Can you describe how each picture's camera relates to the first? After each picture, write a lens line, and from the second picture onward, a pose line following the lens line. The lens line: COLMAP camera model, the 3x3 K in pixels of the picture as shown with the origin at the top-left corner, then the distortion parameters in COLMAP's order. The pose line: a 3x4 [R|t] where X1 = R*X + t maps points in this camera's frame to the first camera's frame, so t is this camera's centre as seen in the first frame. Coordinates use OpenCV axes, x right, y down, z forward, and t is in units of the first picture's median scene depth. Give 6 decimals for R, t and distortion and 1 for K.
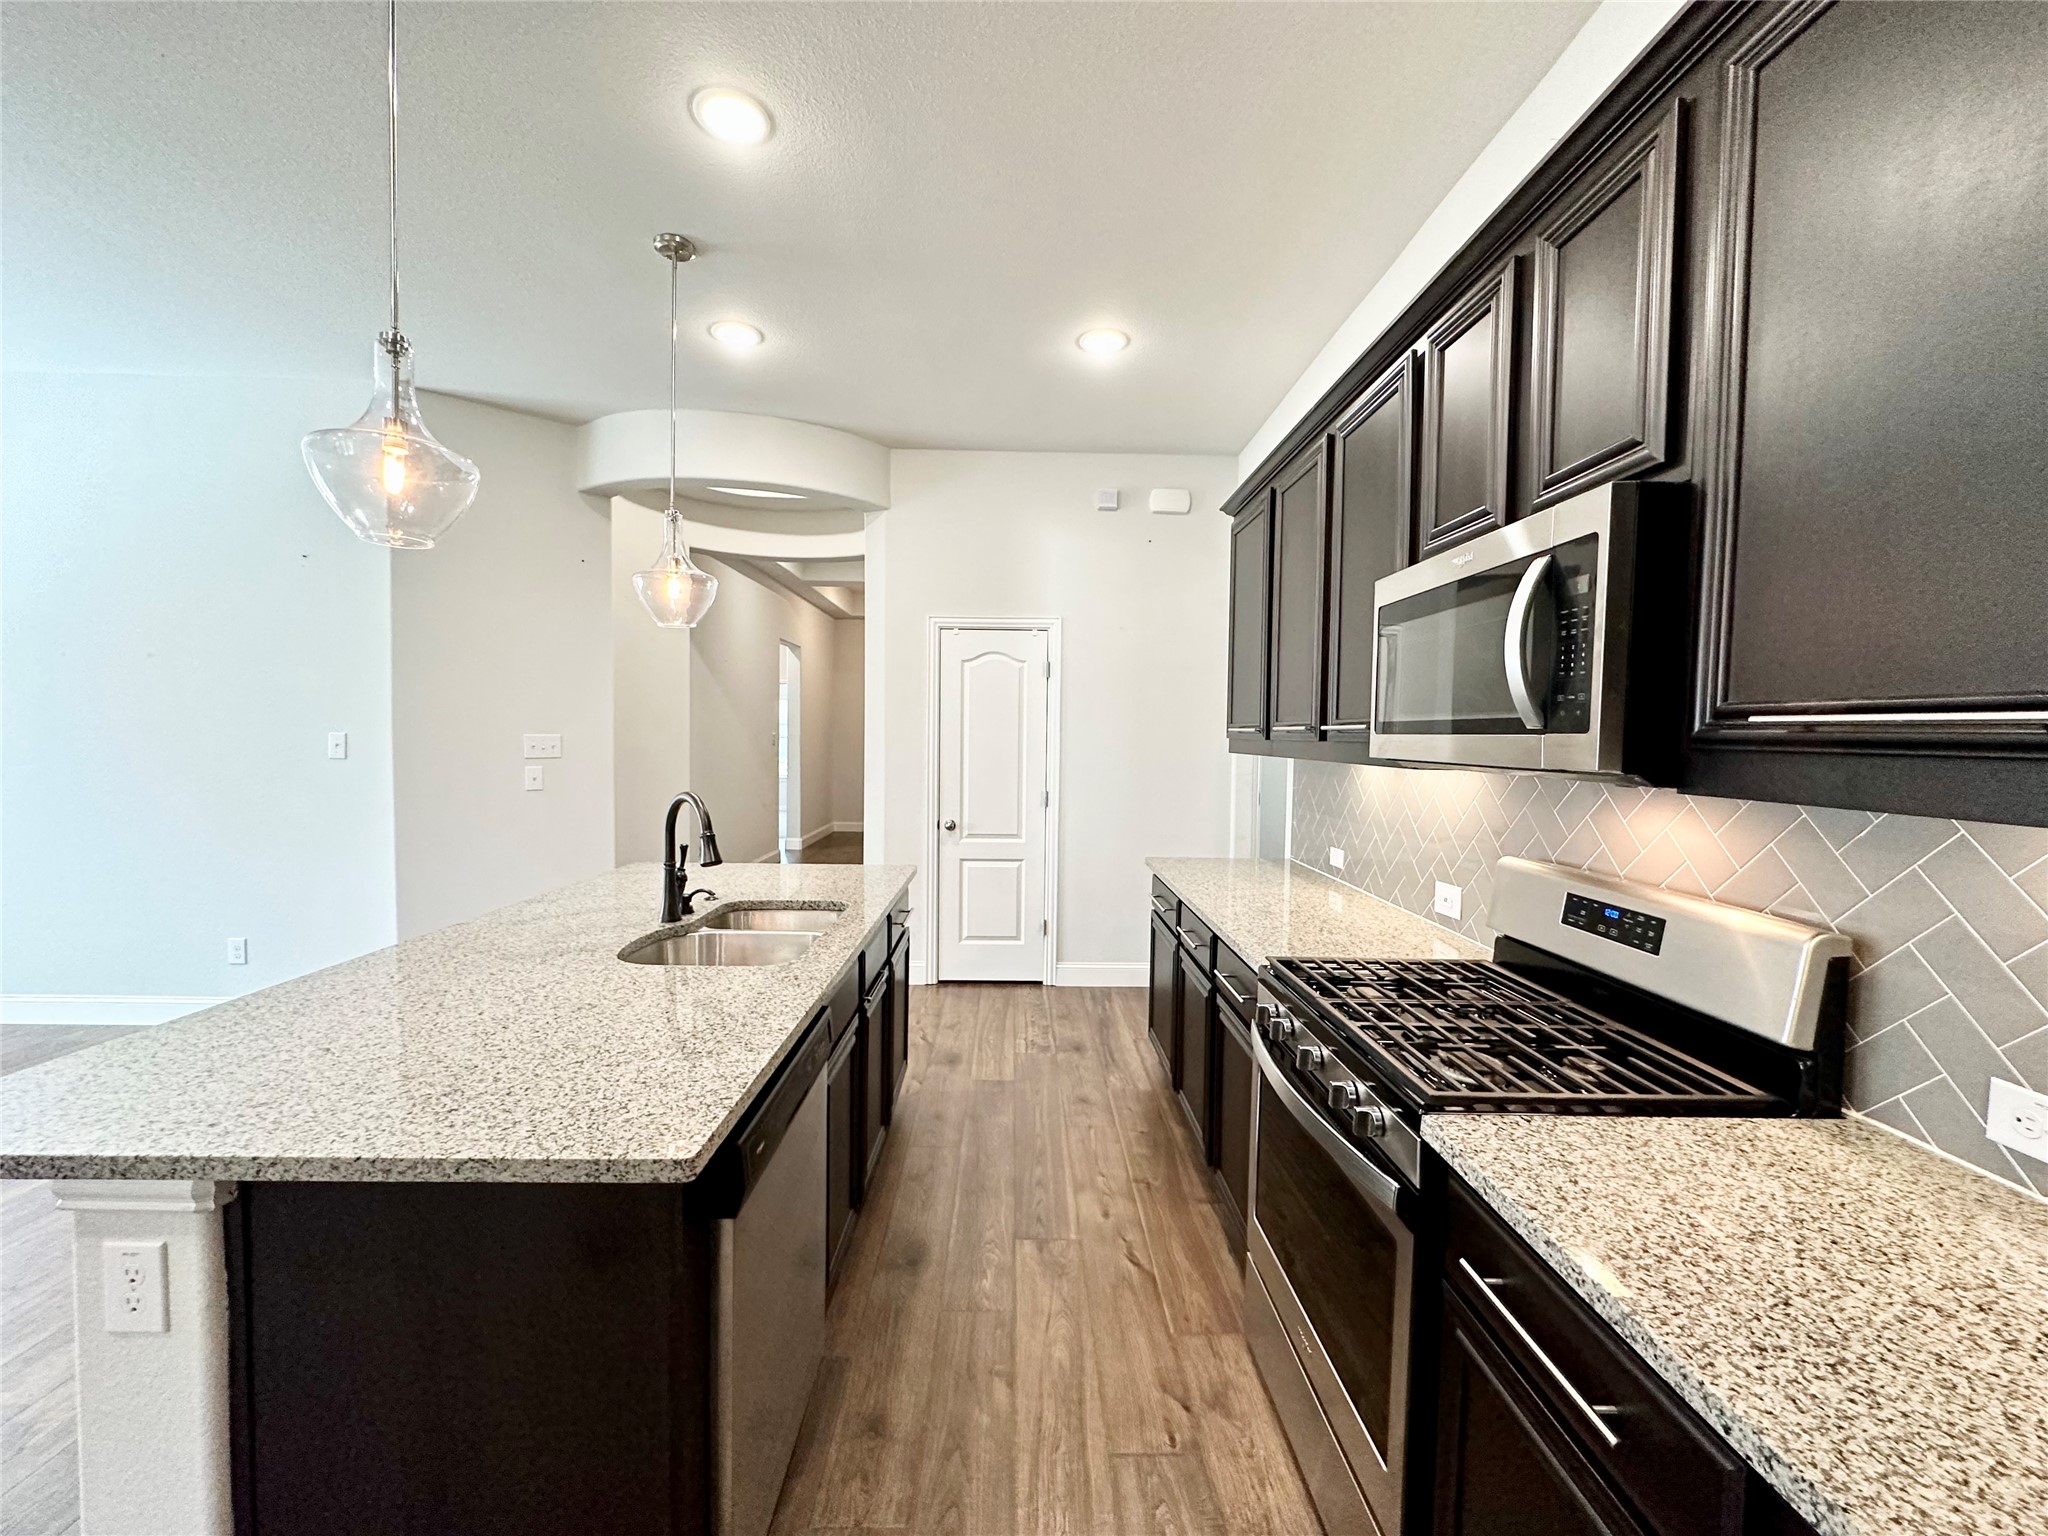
lens RADIAL K [[818.2, 0, 1024.1], [0, 818.2, 768.0], [0, 0, 1]] dist [-0.001569, 0.000357]
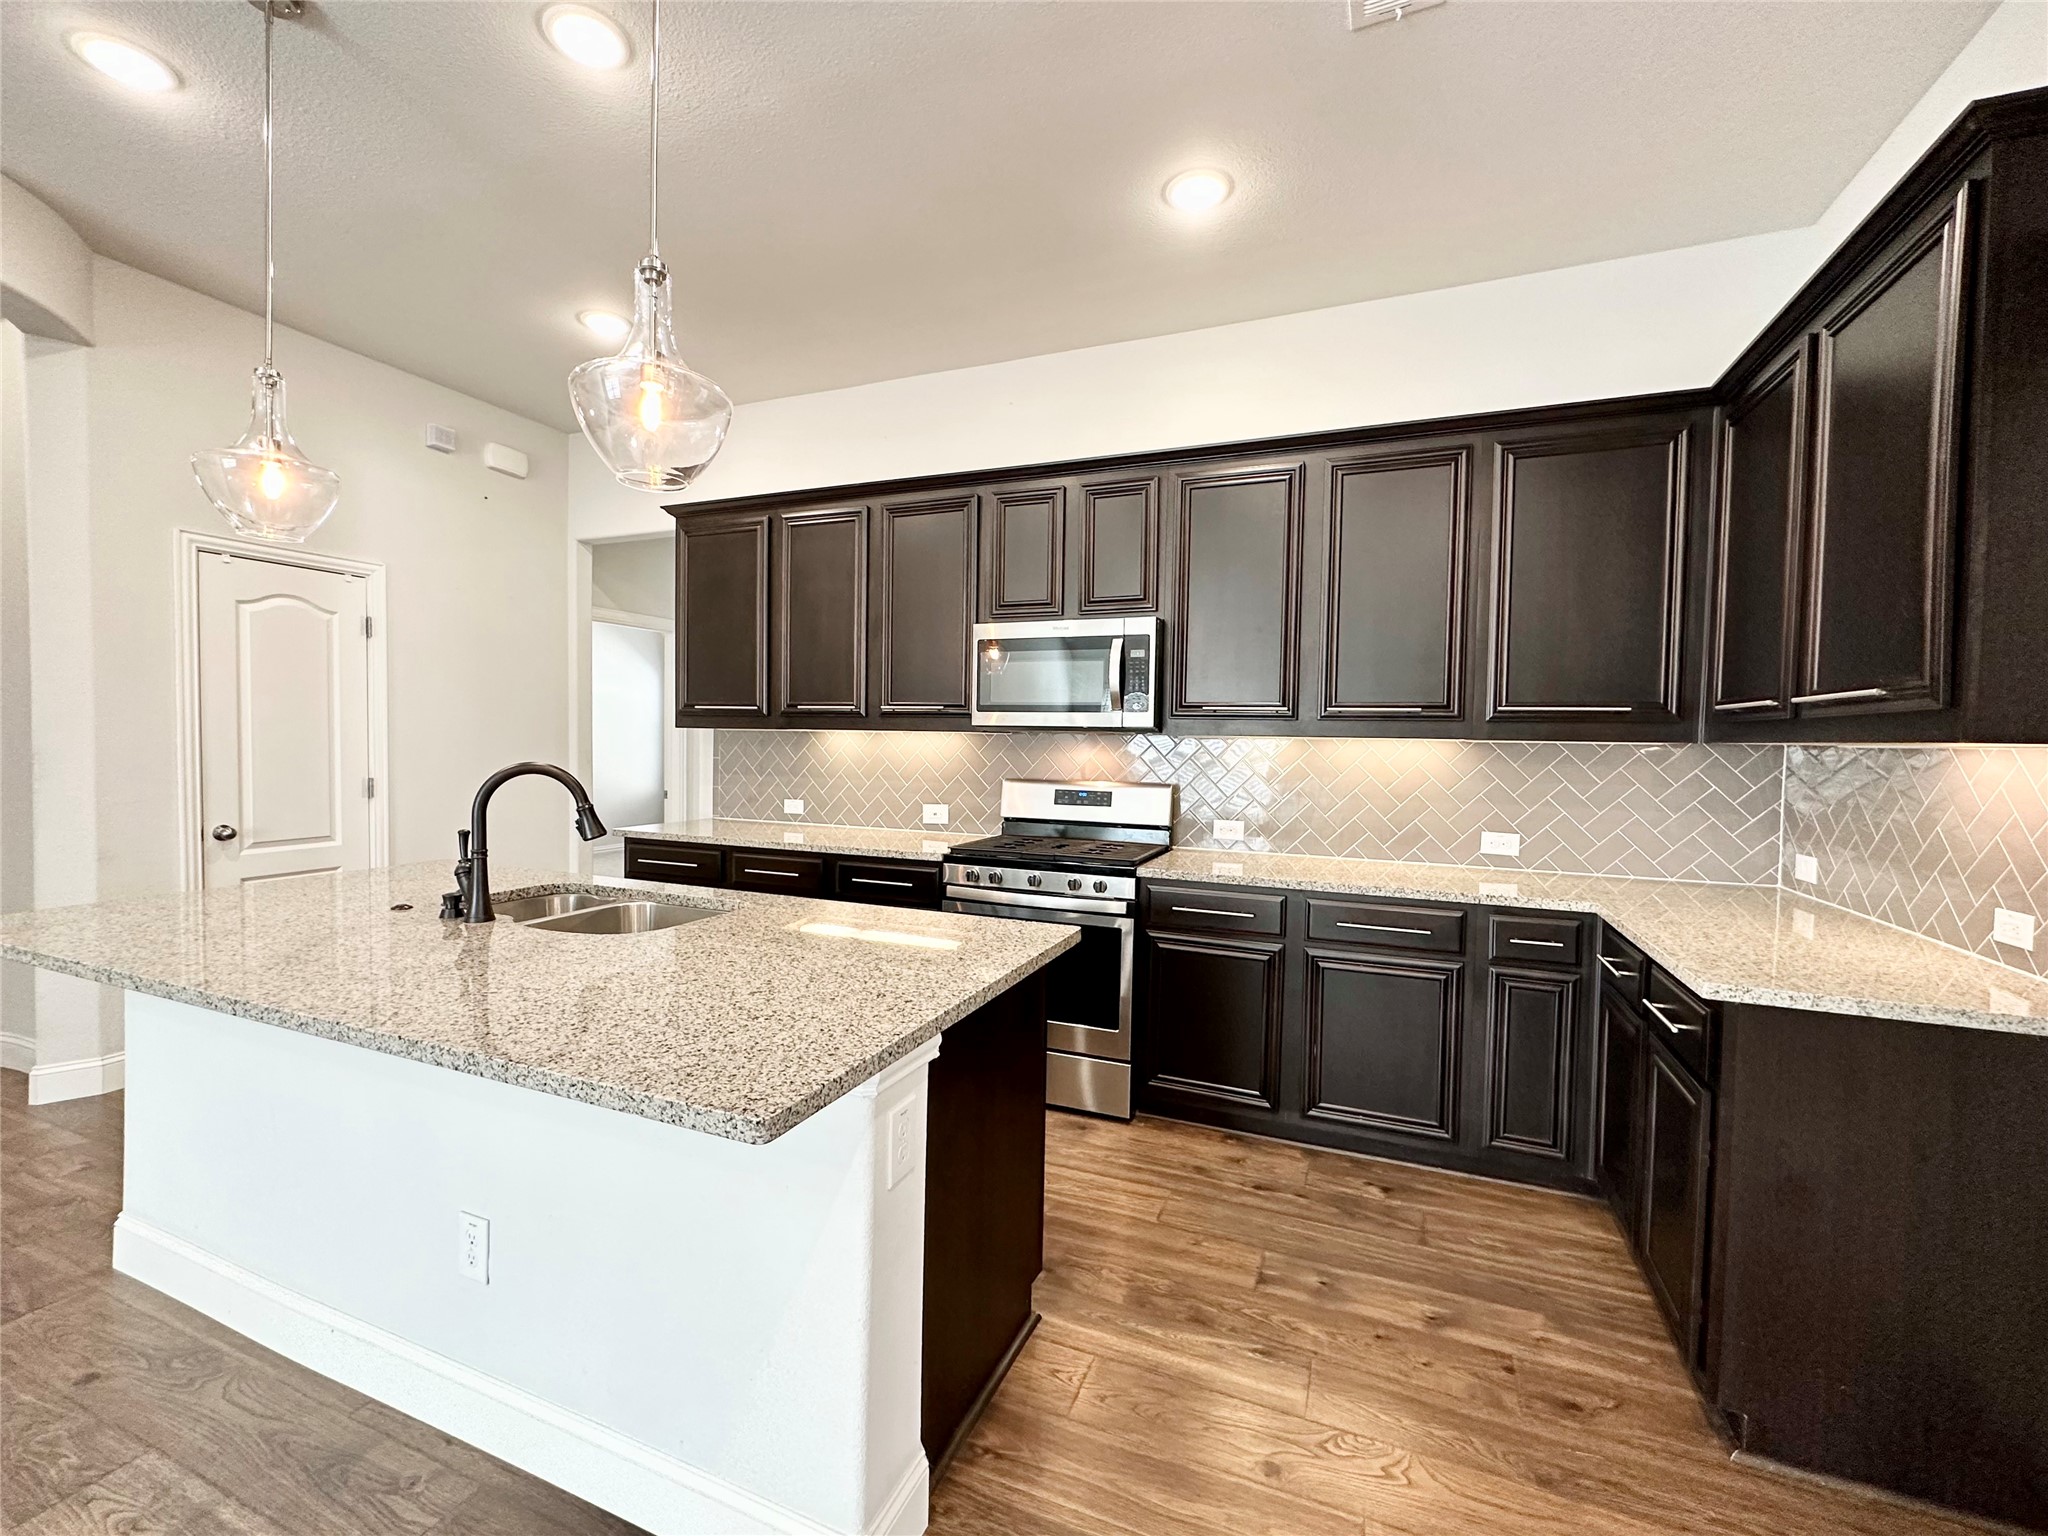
lens RADIAL K [[864.4, 0, 1022.7], [0, 864.4, 767.8], [0, 0, 1]] dist [-0.000610, 0.000599]
pose [[0.396273, -0.038543, 0.917323, -1.497718], [0.027481, 0.999169, 0.030110, 0.031161], [-0.917721, 0.013277, 0.397003, 0.217562]]
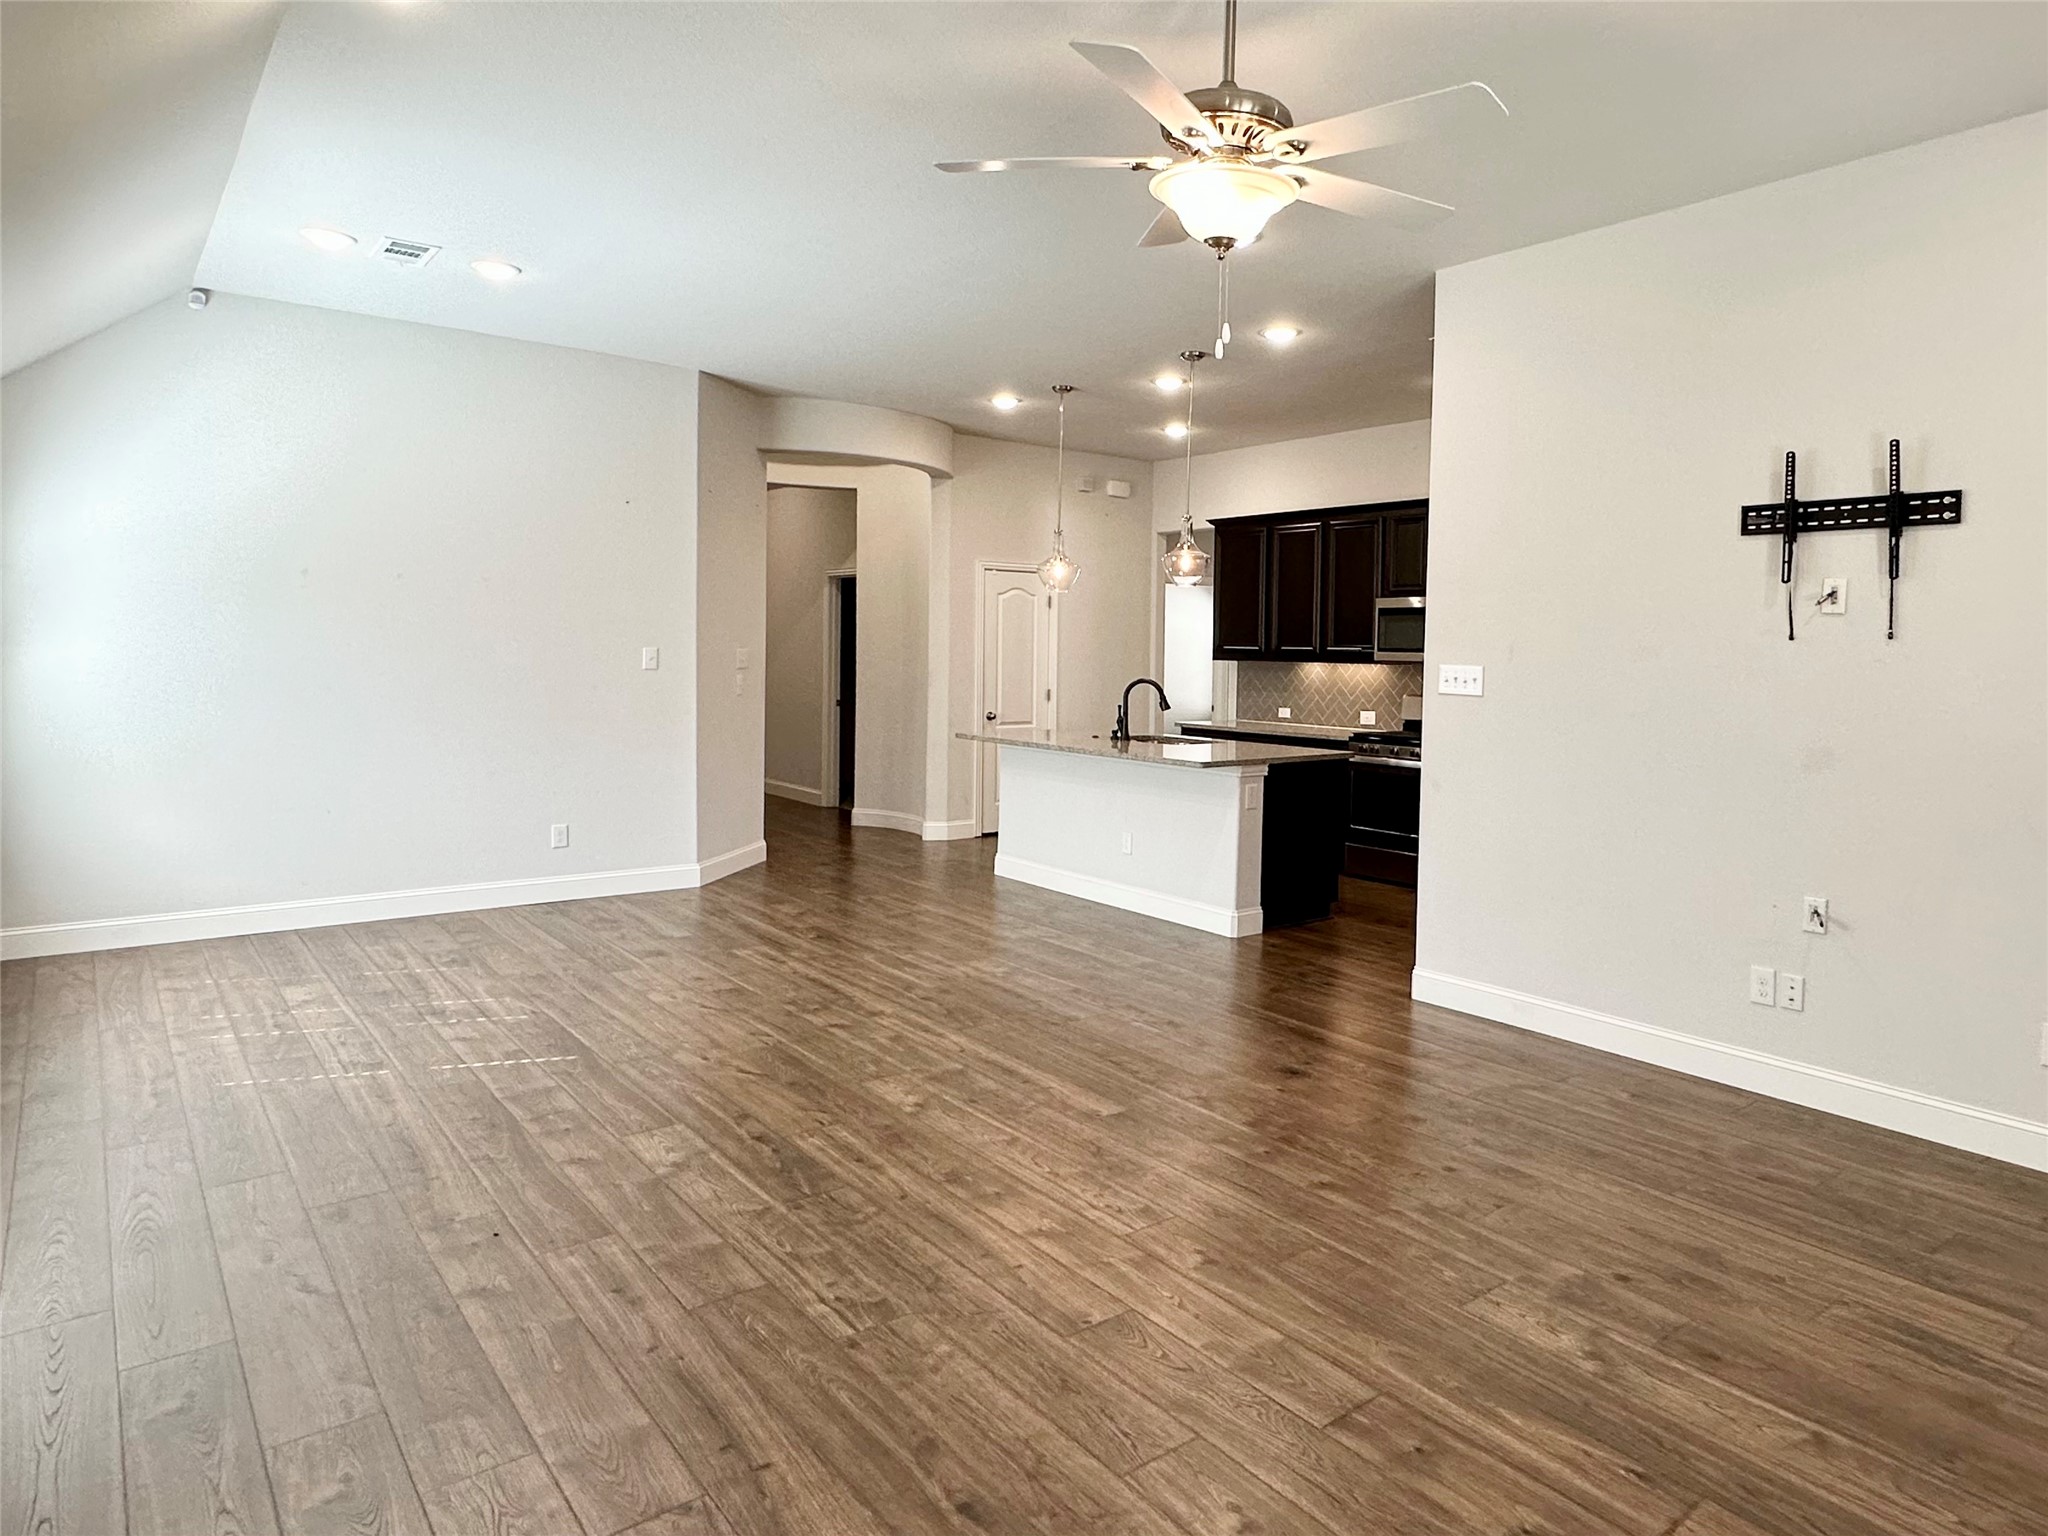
lens RADIAL K [[1291.5, 0, 1113.1], [0, 1291.5, 677.9], [0, 0, 1]] dist [0.000820, 0.000011]
pose [[0.785556, -0.015014, 0.618608, -3.740252], [0.020074, 0.999798, -0.001227, 0.042721], [-0.618464, 0.013382, 0.785699, -2.384402]]
